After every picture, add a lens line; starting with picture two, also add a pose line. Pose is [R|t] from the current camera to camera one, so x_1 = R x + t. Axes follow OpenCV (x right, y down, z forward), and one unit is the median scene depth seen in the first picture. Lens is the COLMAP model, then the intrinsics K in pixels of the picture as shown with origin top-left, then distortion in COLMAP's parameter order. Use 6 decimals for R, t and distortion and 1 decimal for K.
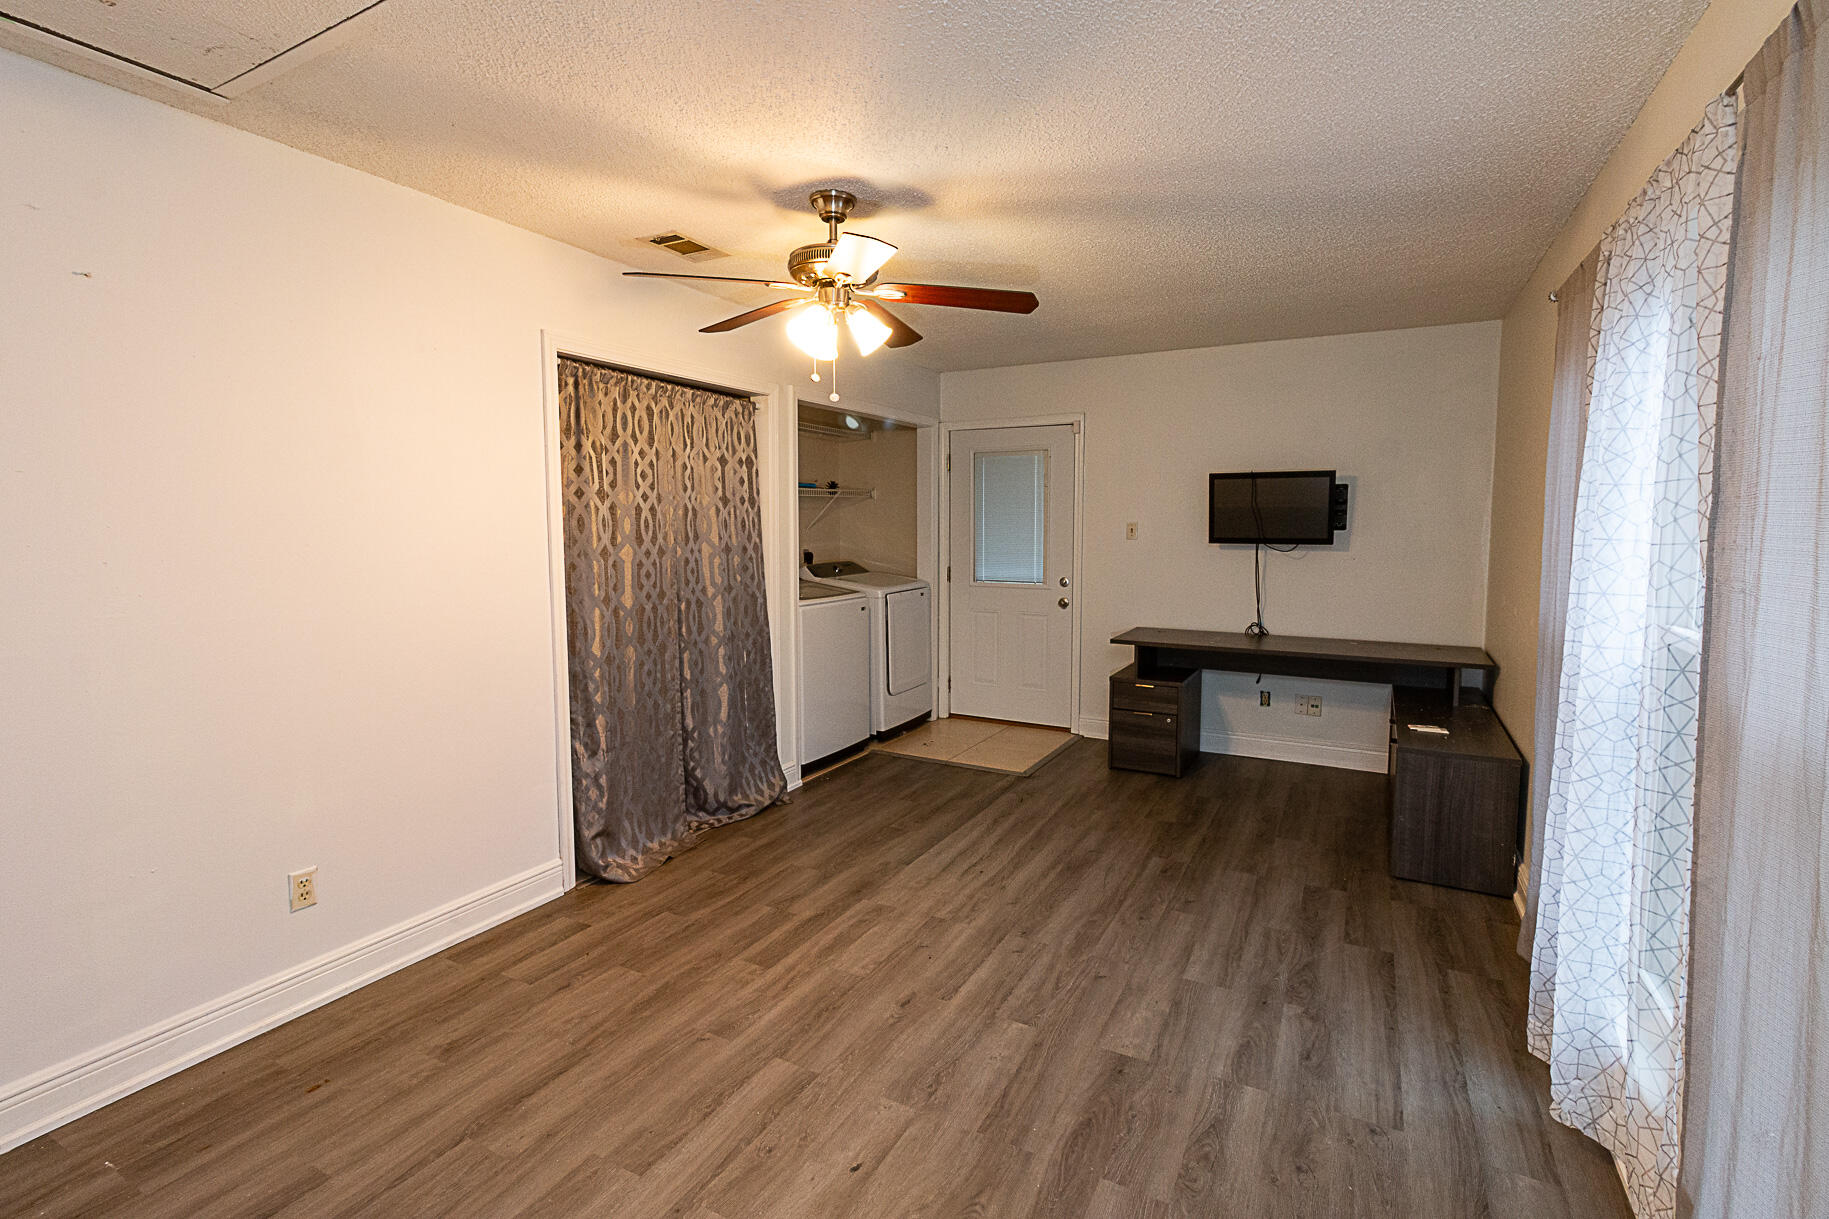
lens RADIAL K [[844.0, 0, 929.5], [0, 844.0, 590.4], [0, 0, 1]] dist [0.001208, 0.000838]
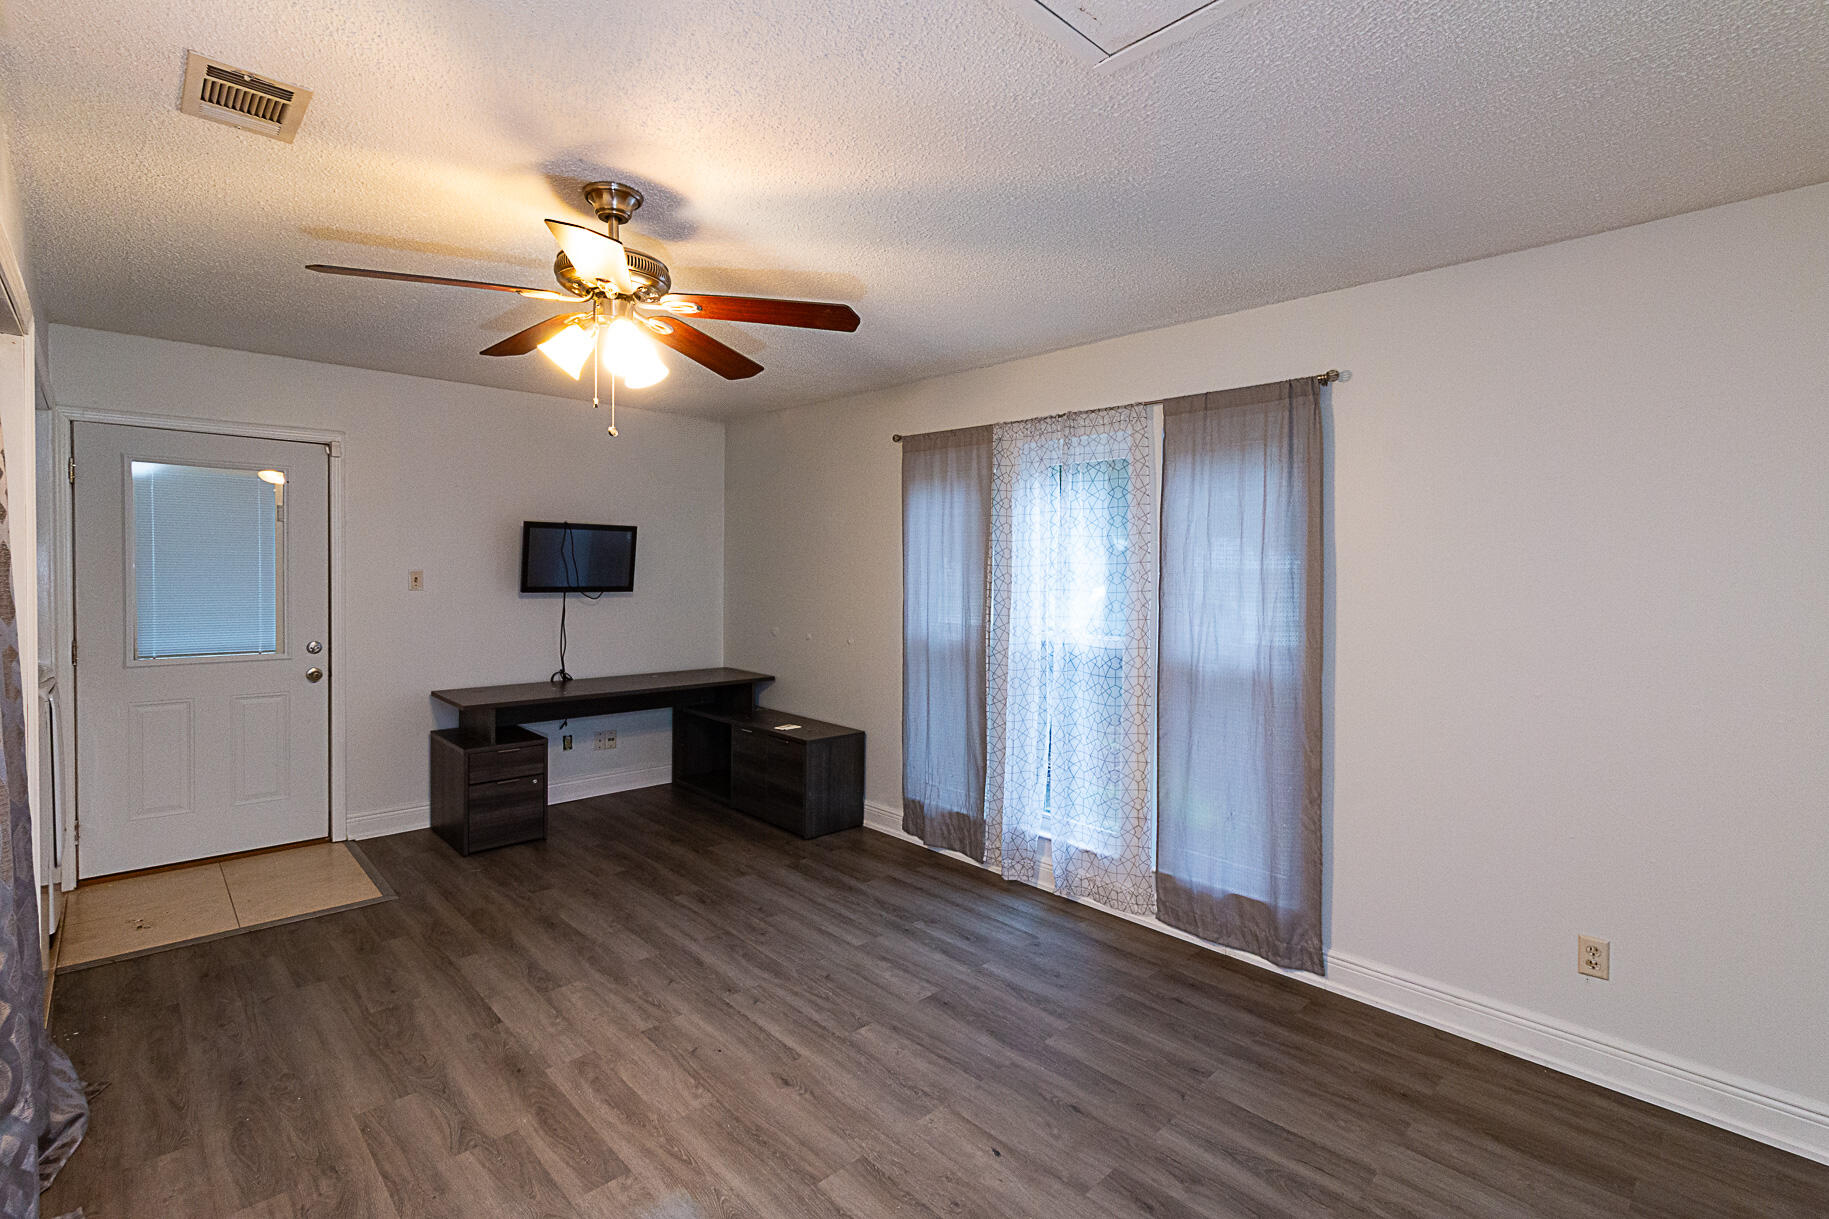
lens RADIAL K [[844.0, 0, 929.5], [0, 844.0, 590.4], [0, 0, 1]] dist [0.001208, 0.000838]
pose [[0.301342, -0.023802, 0.953219, -0.761050], [0.064817, 0.997887, 0.004426, -0.055716], [-0.951310, 0.060451, 0.302248, 0.445442]]
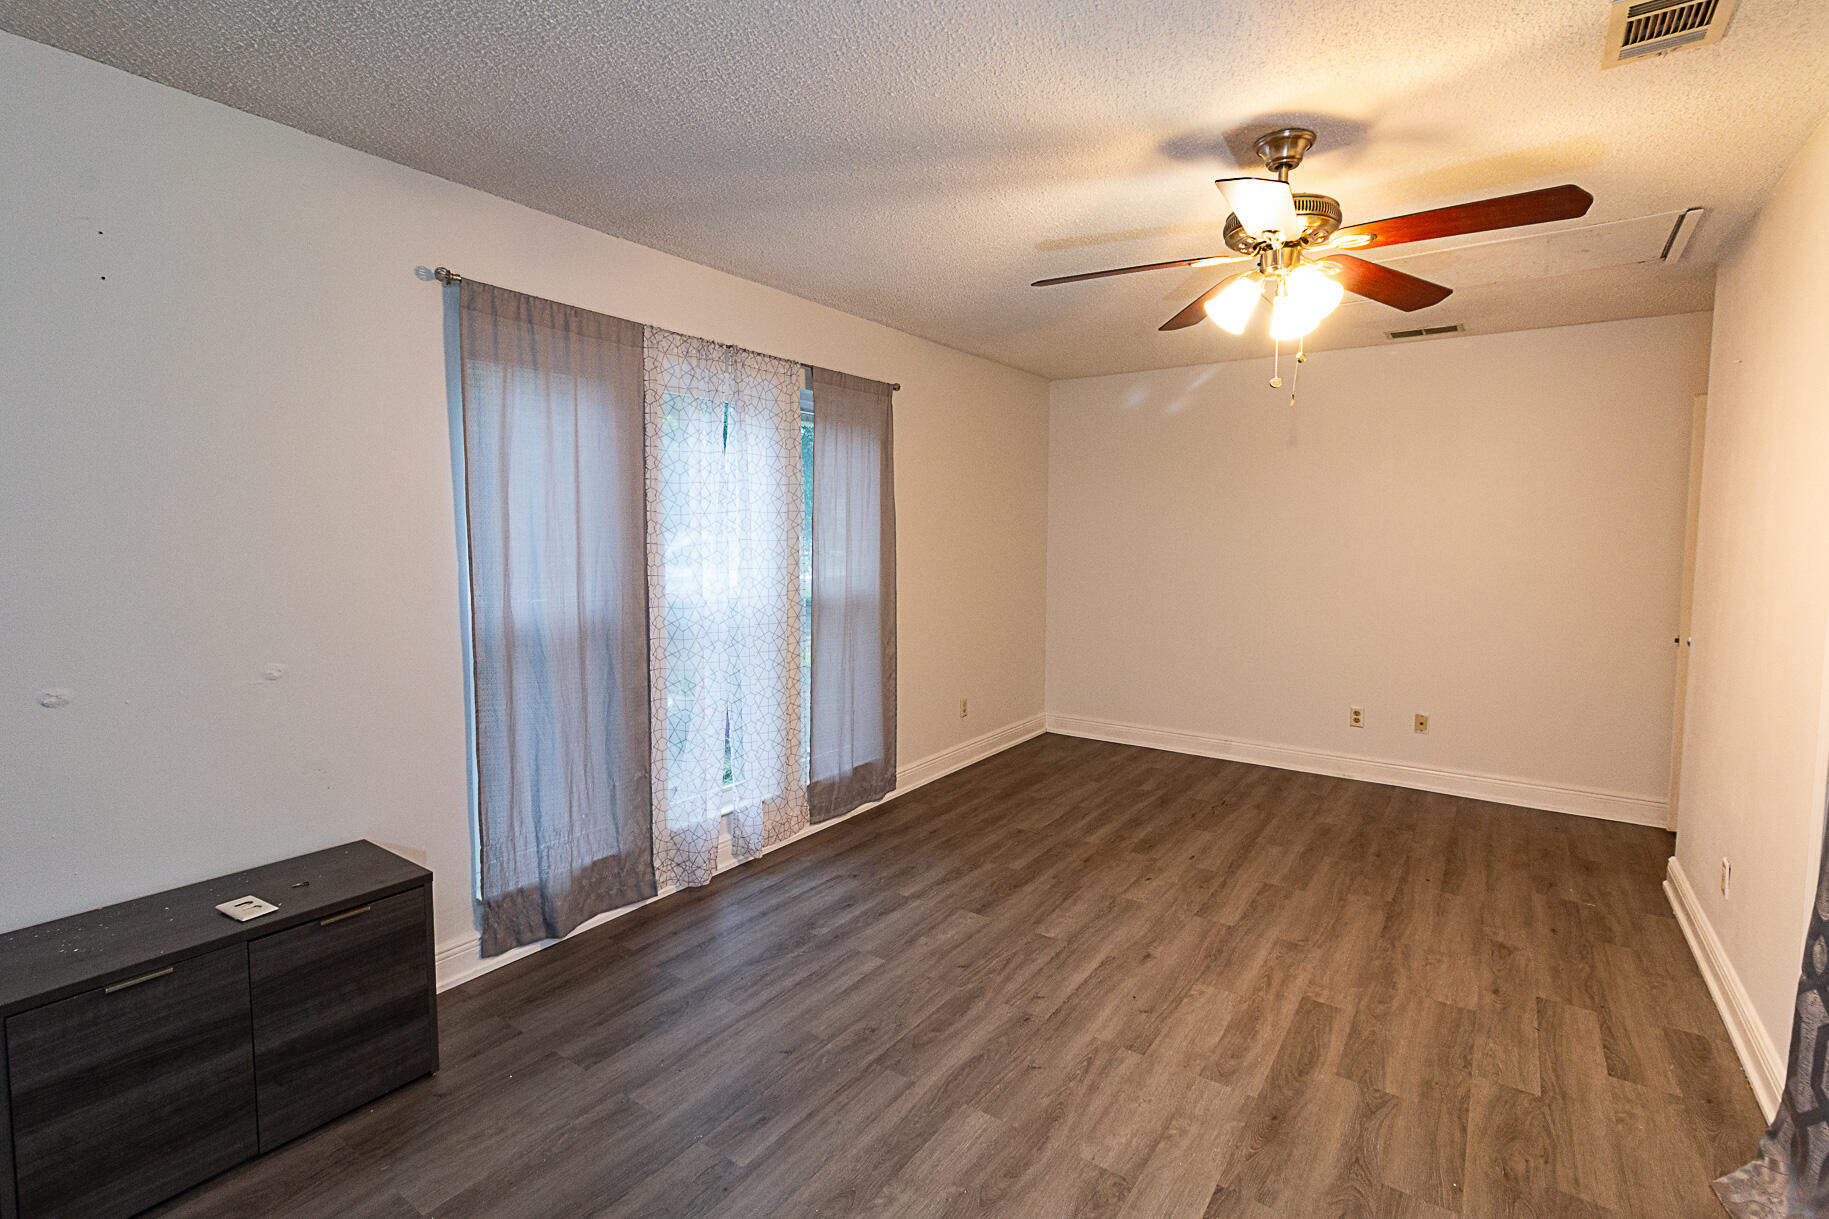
lens RADIAL K [[828.2, 0, 932.0], [0, 828.2, 590.4], [0, 0, 1]] dist [0.001535, 0.000137]
pose [[-0.992662, -0.013605, 0.120156, 0.112911], [0.004771, 0.988470, 0.151340, -0.143069], [-0.120830, 0.150802, -0.981152, 1.764715]]
